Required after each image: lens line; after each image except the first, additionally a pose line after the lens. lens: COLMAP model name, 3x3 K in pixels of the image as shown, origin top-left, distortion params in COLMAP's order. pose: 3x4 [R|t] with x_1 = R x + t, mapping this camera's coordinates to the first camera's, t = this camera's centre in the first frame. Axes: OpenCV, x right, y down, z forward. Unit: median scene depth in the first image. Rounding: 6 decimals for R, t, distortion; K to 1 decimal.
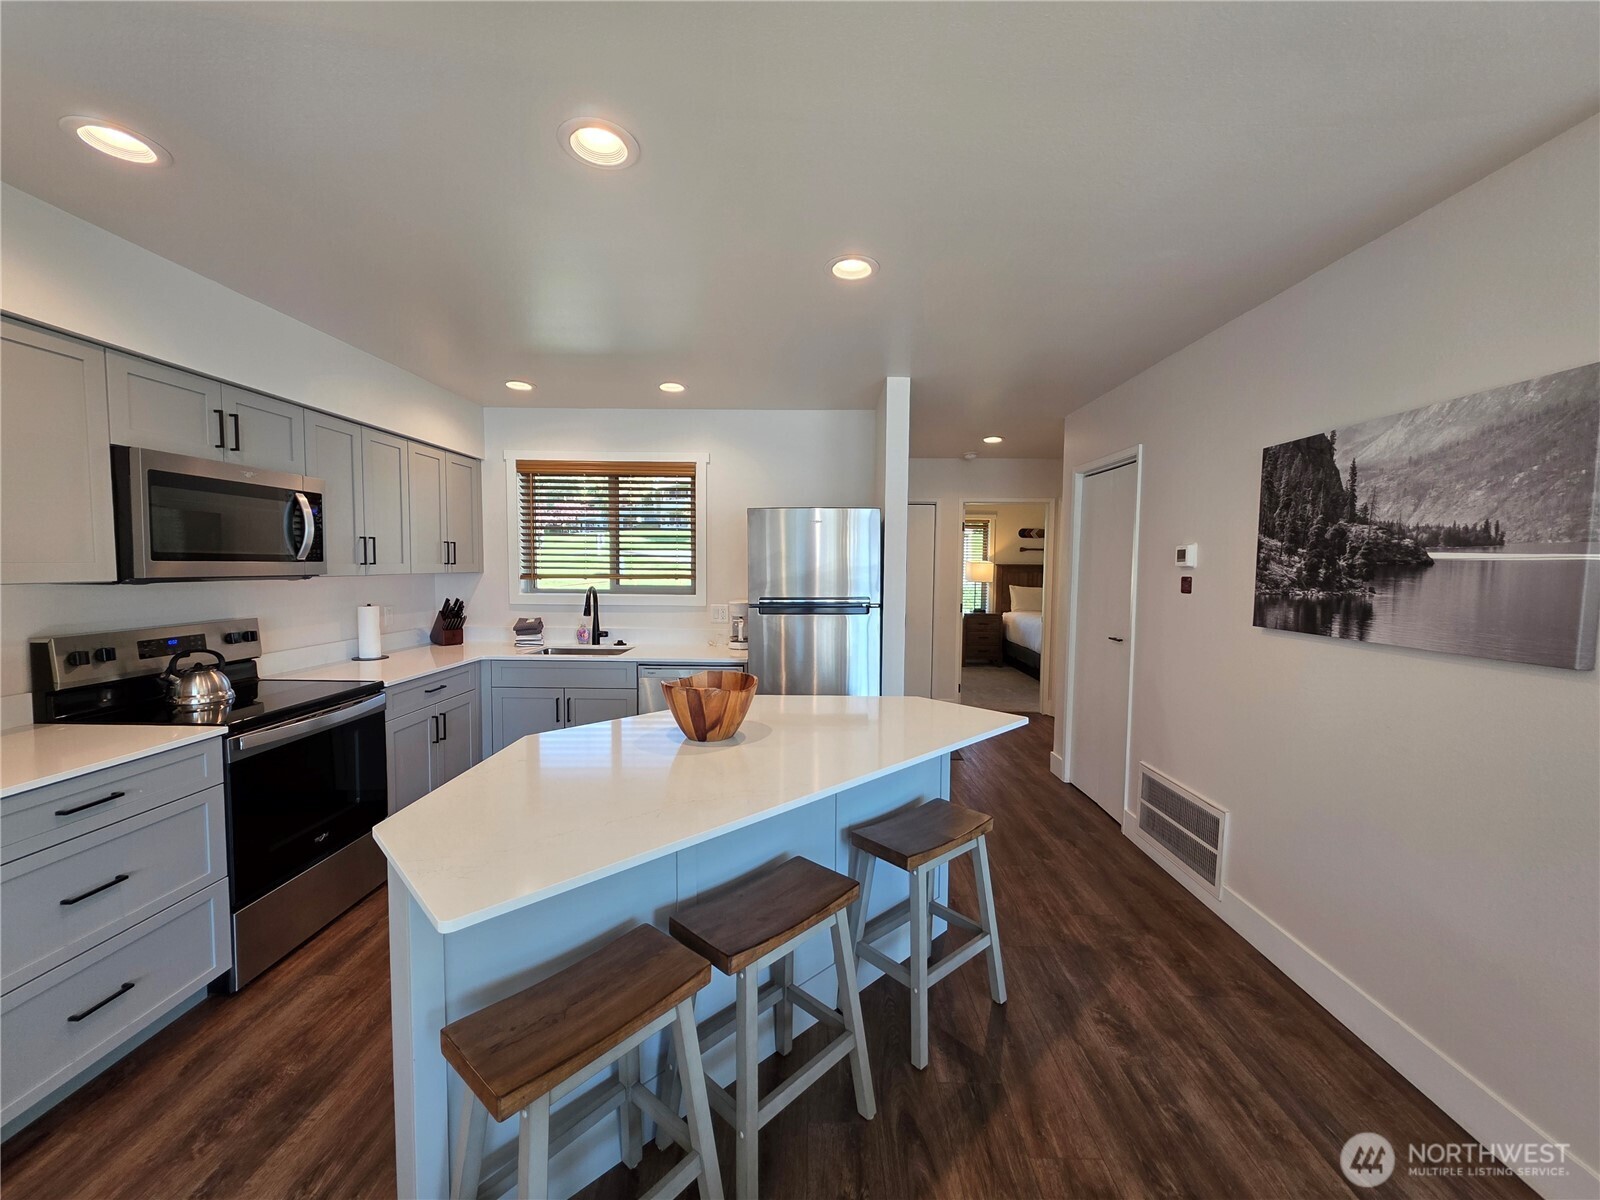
lens RADIAL K [[639.1, 0, 811.0], [0, 639.1, 602.1], [0, 0, 1]] dist [-0.003415, 0.000365]
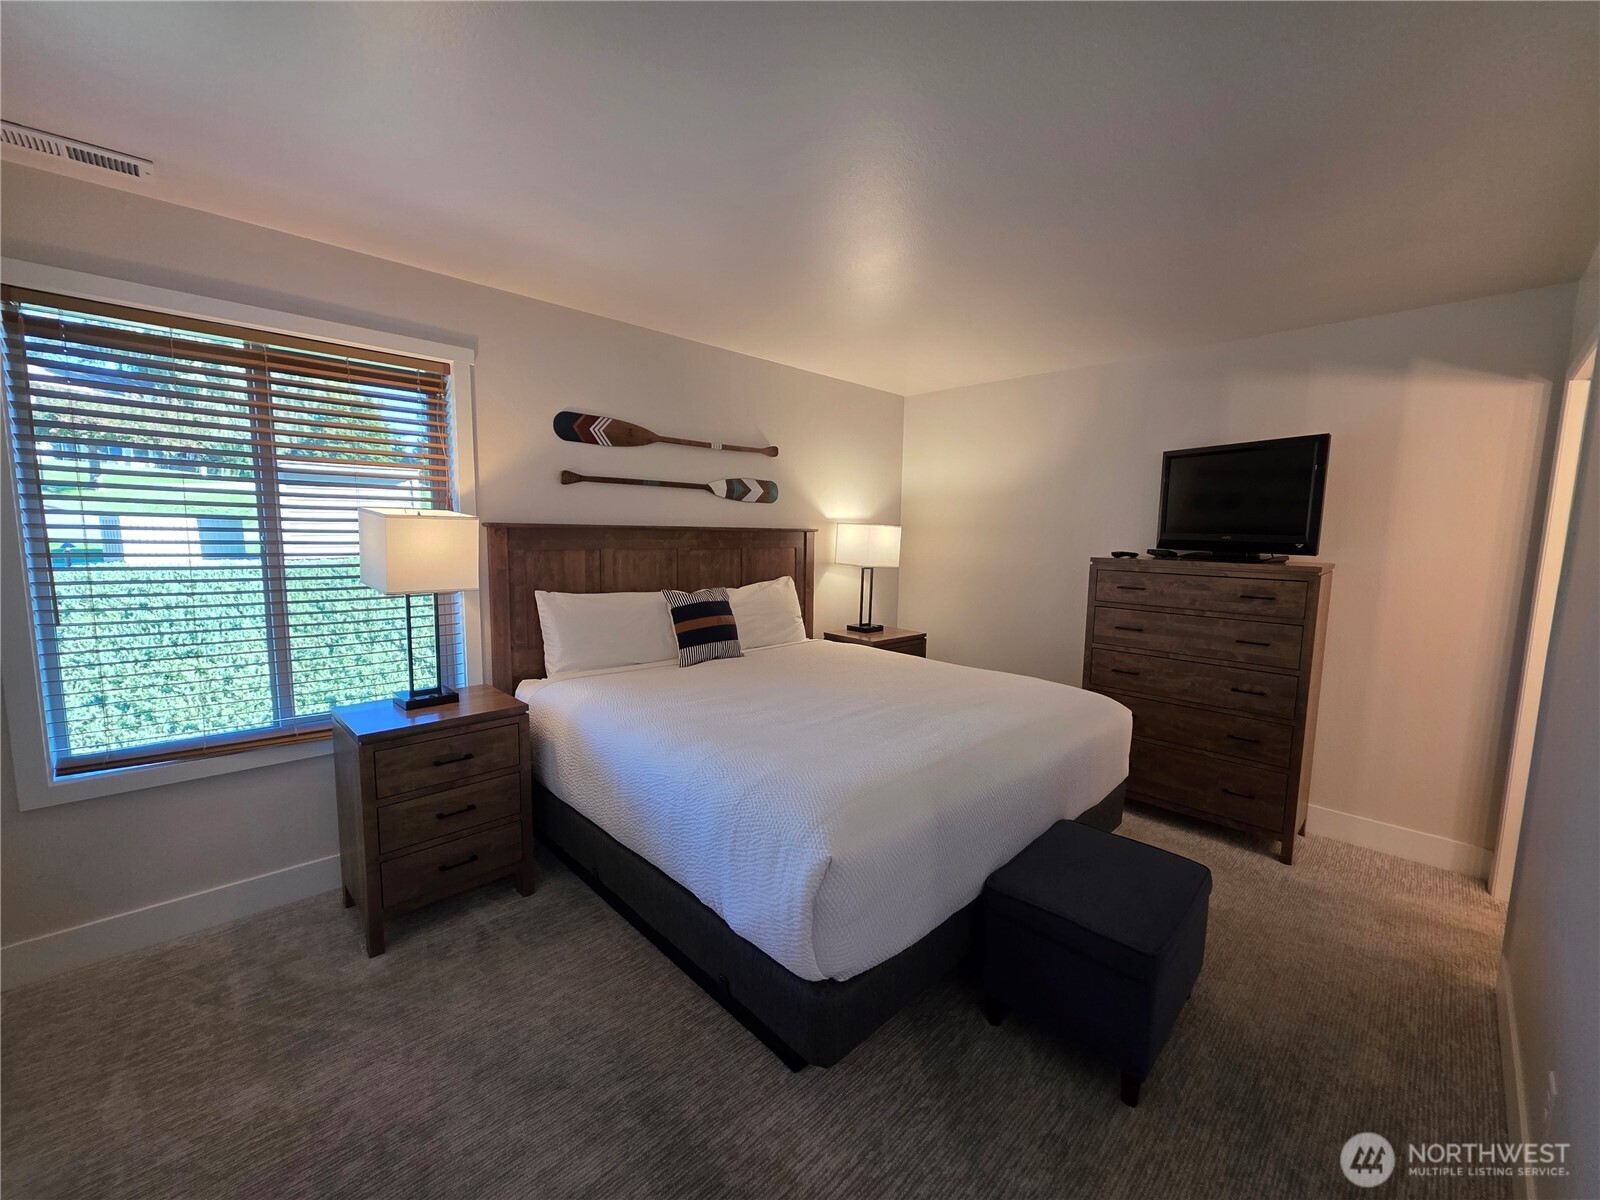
lens RADIAL K [[639.1, 0, 802.5], [0, 639.1, 600.8], [0, 0, 1]] dist [-0.003415, 0.000365]
pose [[0.716475, -0.080643, 0.692936, 0.470871], [0.033801, 0.996142, 0.080979, -0.106557], [-0.696794, -0.034597, 0.716437, 1.717329]]
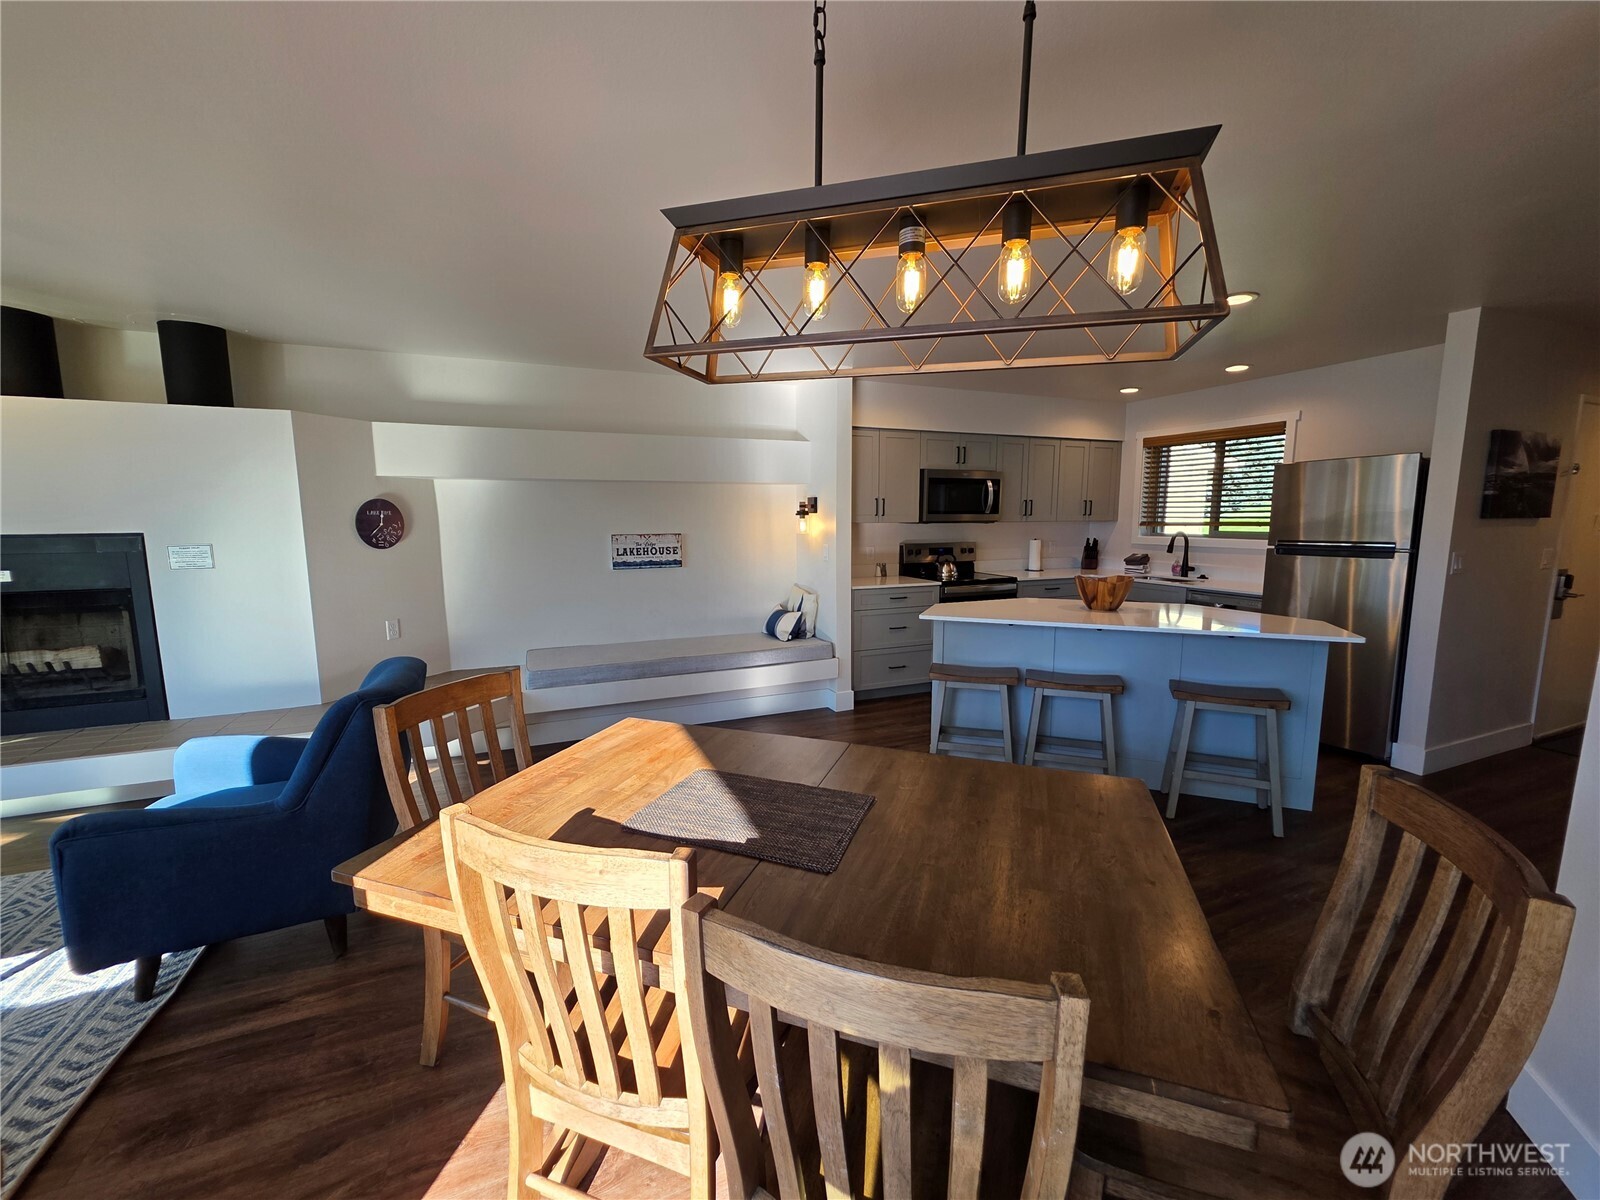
lens RADIAL K [[639.1, 0, 799.7], [0, 639.1, 603.9], [0, 0, 1]] dist [-0.003415, 0.000365]
pose [[0.390861, 0.111954, -0.913616, 0.597863], [-0.047622, 0.993706, 0.101394, 0.029990], [0.919217, 0.003877, 0.393732, -0.246254]]
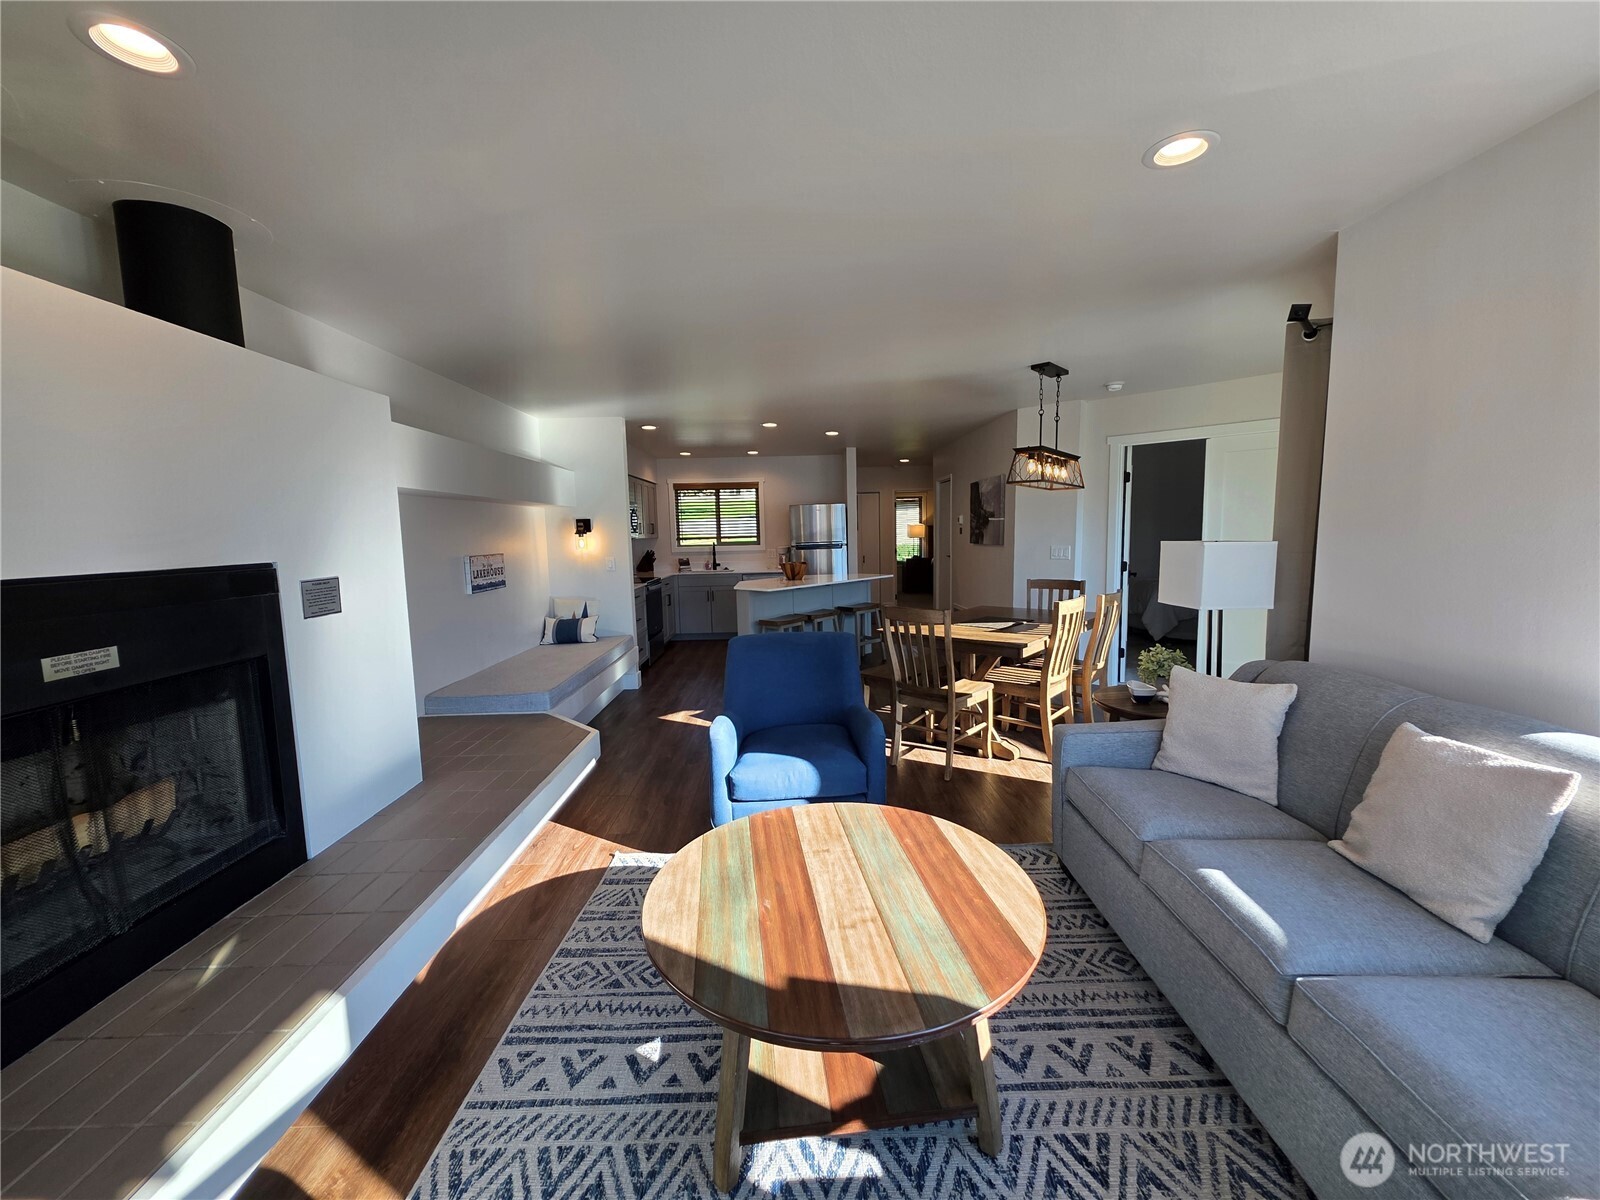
lens RADIAL K [[639.1, 0, 791.0], [0, 639.1, 604.4], [0, 0, 1]] dist [-0.003415, 0.000365]
pose [[0.999384, -0.035095, 0.000786, -0.095233], [0.035003, 0.997959, 0.053419, 0.083663], [-0.002659, -0.053359, 0.998572, -1.239348]]
